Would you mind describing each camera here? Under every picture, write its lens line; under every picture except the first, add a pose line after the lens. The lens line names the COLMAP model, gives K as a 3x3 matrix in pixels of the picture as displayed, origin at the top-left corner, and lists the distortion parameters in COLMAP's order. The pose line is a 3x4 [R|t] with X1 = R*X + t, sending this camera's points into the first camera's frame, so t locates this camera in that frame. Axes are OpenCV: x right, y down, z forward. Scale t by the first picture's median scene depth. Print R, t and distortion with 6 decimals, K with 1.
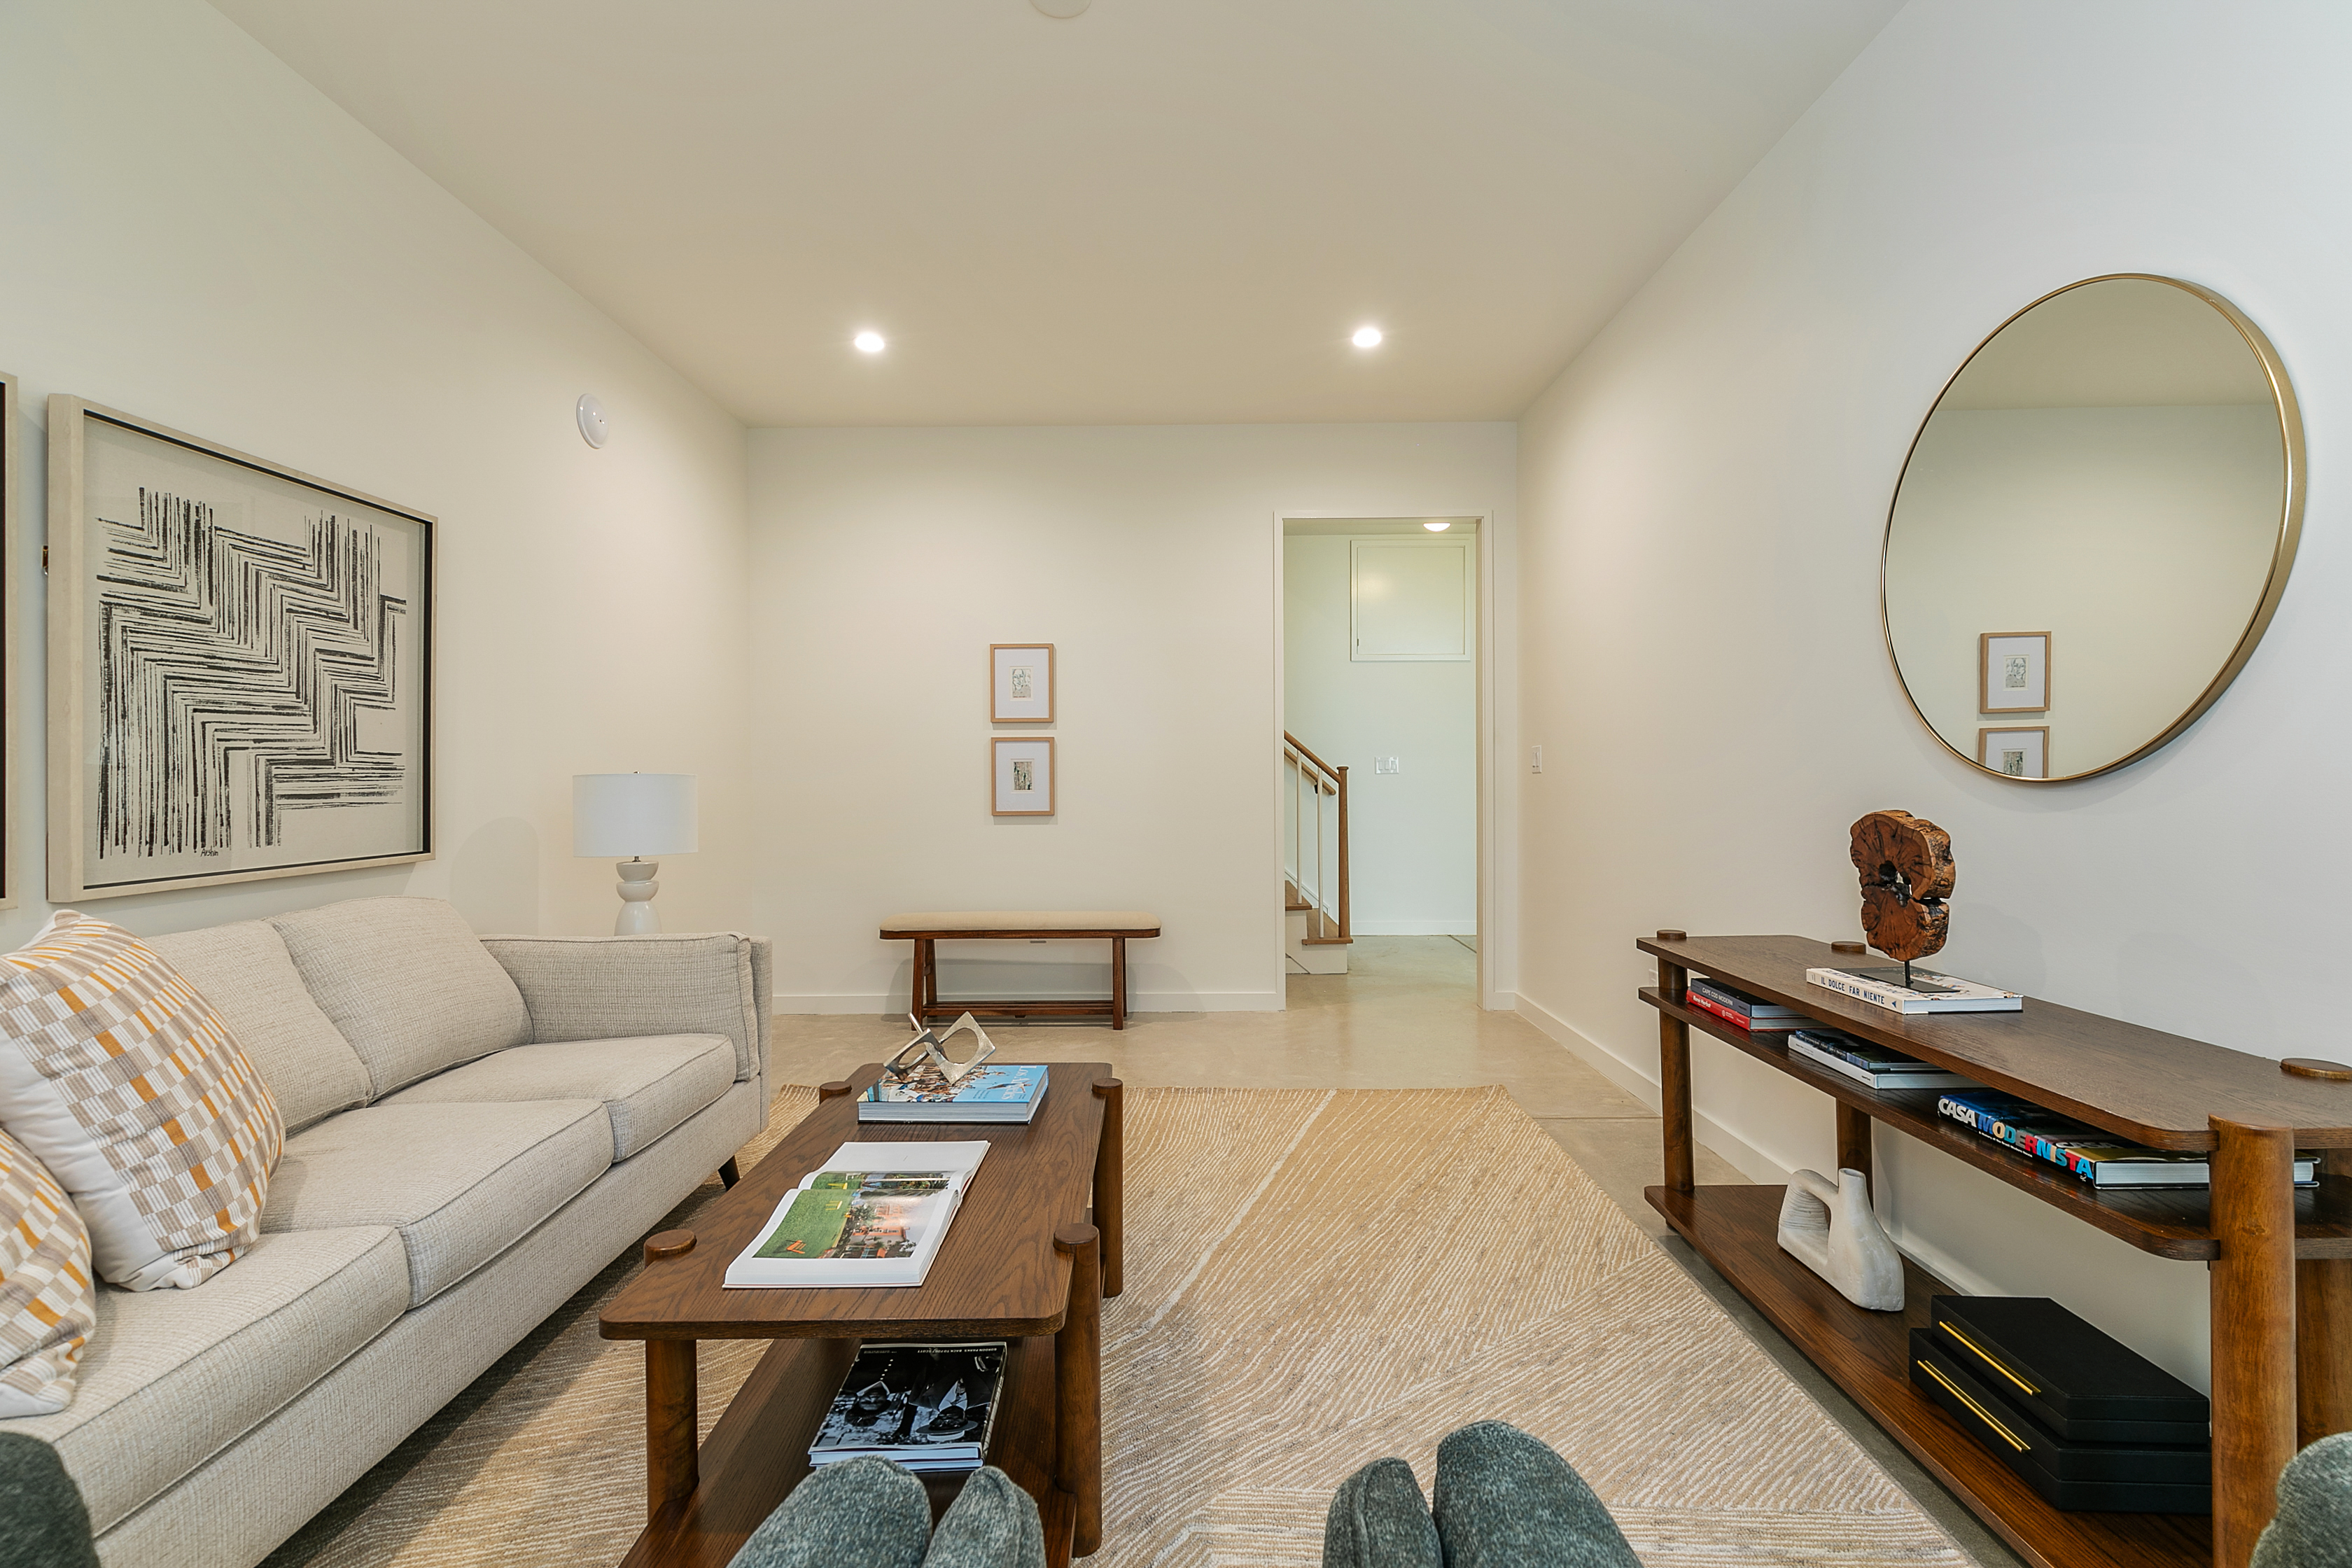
lens RADIAL K [[1068.1, 0, 1184.8], [0, 1068.1, 776.8], [0, 0, 1]] dist [0.000670, 0.000010]
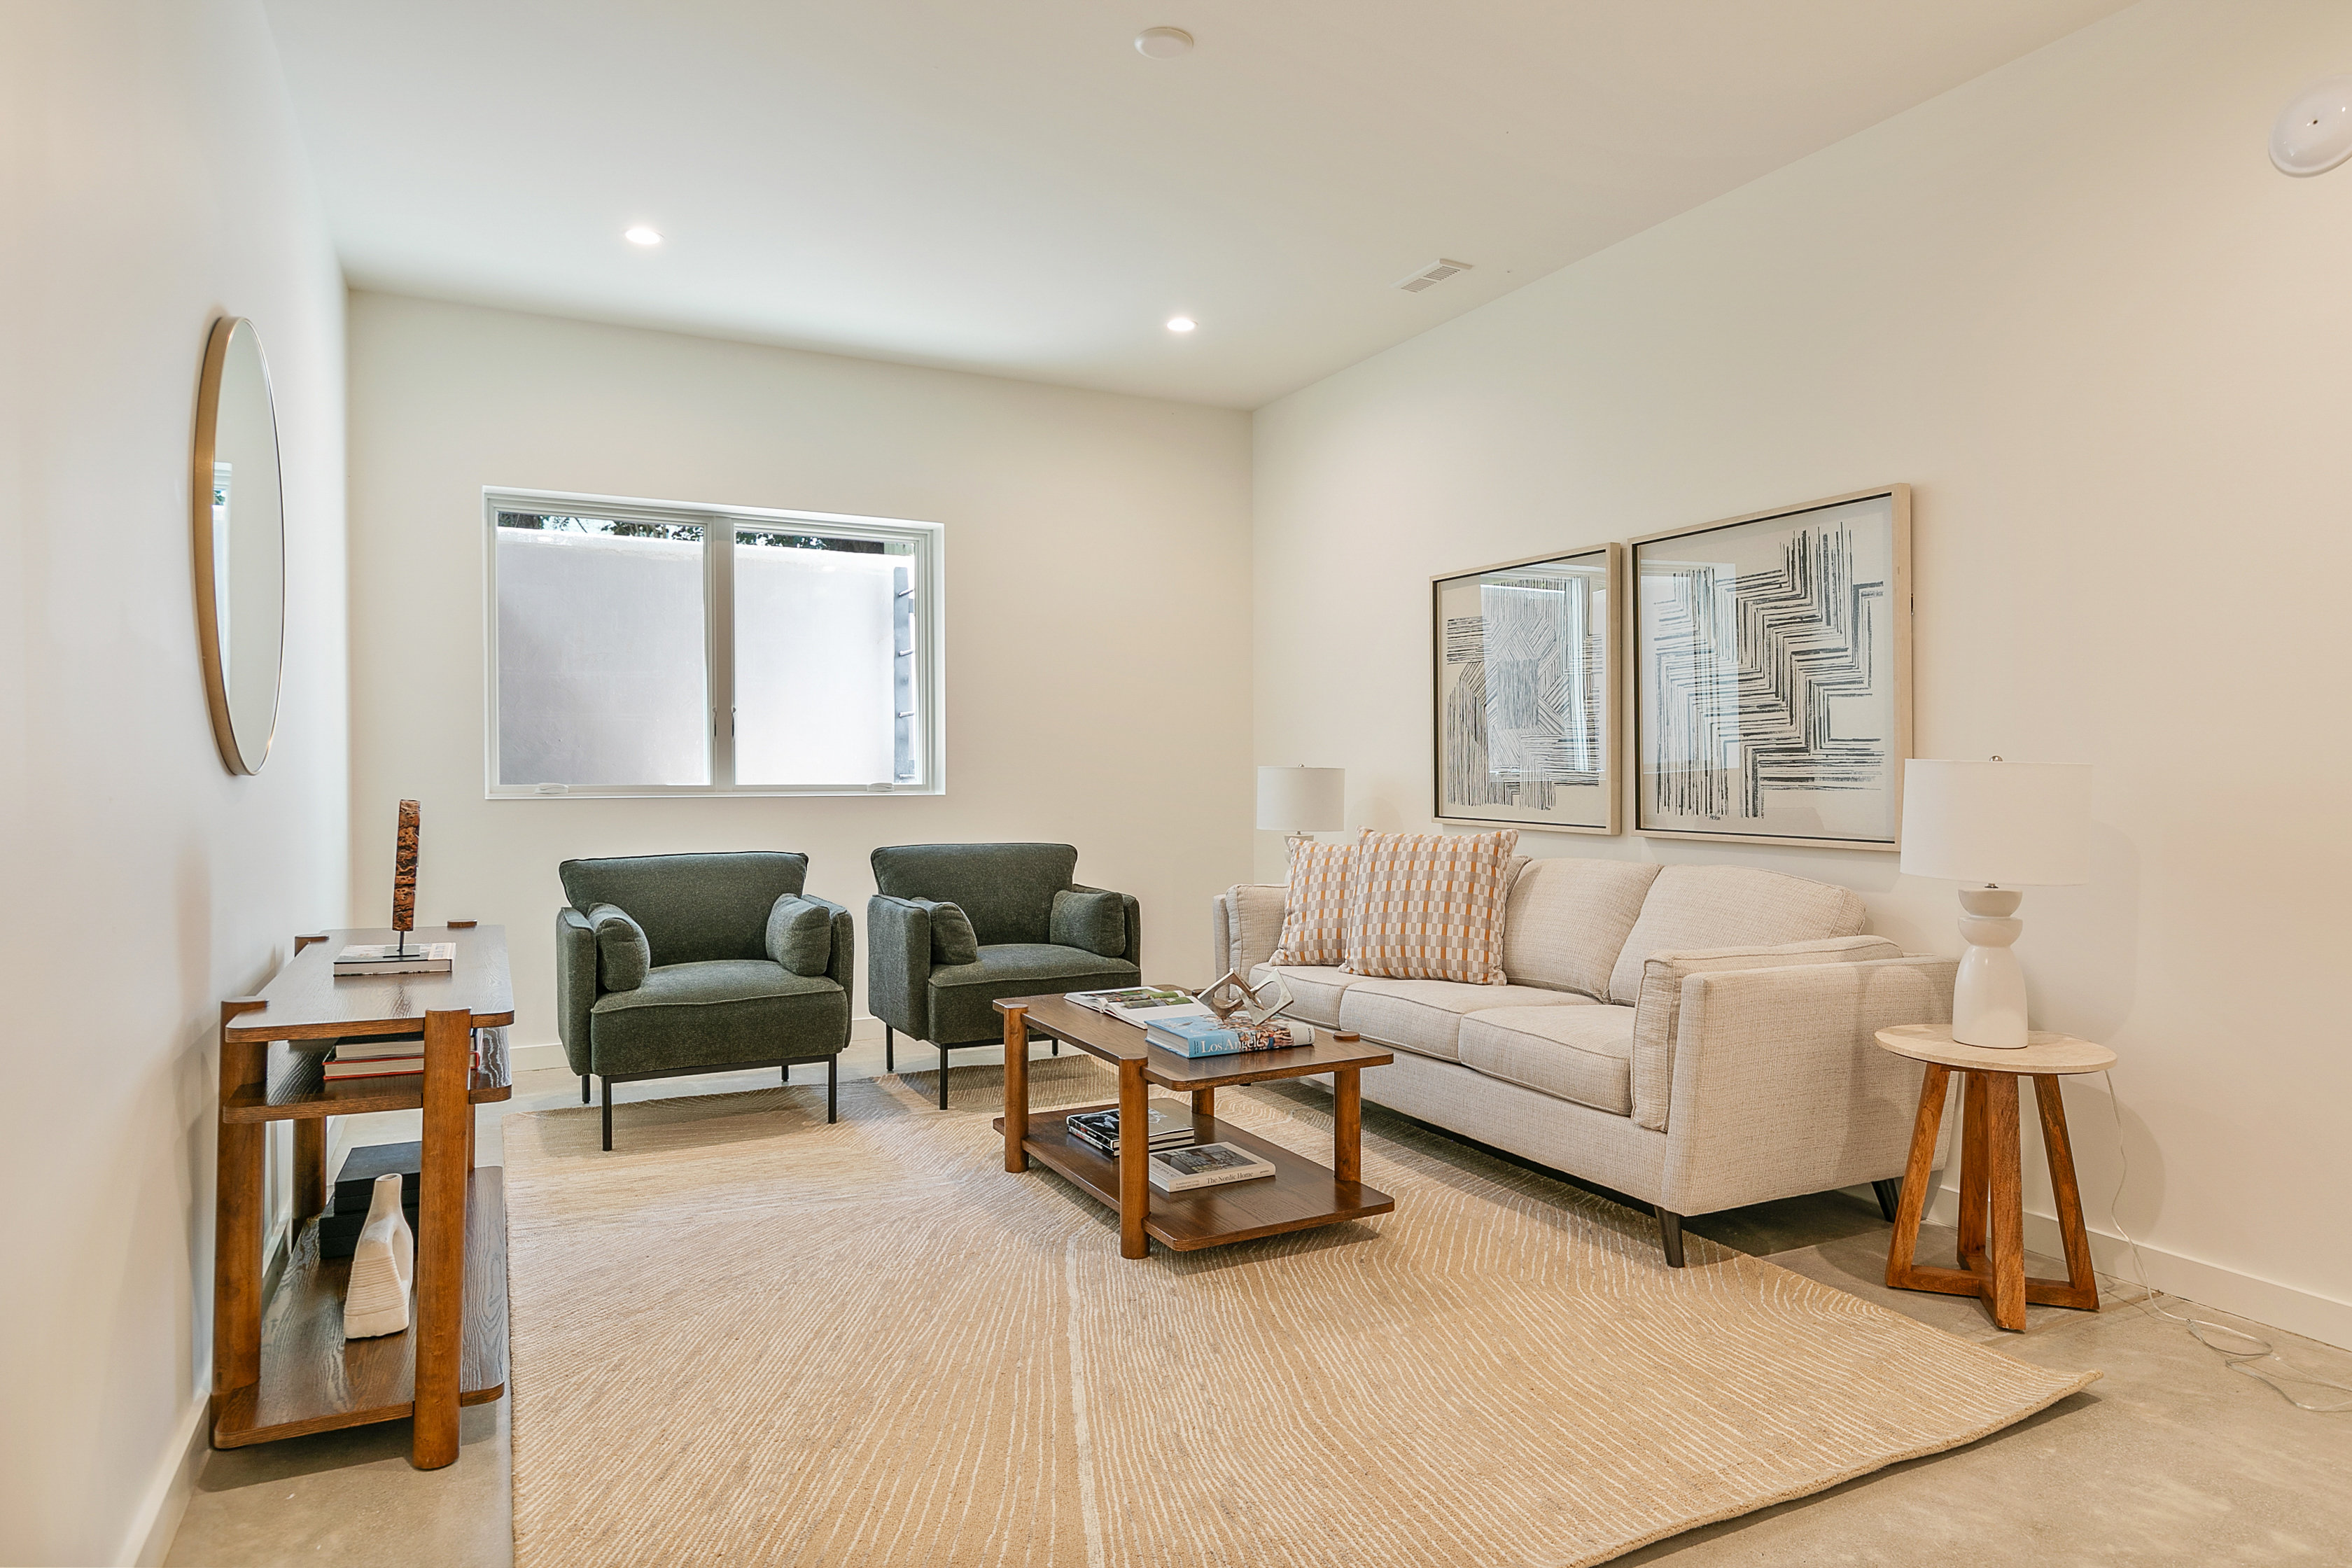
lens RADIAL K [[1399.8, 0, 1181.6], [0, 1399.8, 770.6], [0, 0, 1]] dist [-0.002548, -0.000027]
pose [[-0.895654, 0.007026, -0.444697, 0.450511], [0.003769, 0.999959, 0.008208, -0.006278], [0.444736, 0.005676, -0.895644, 2.042298]]
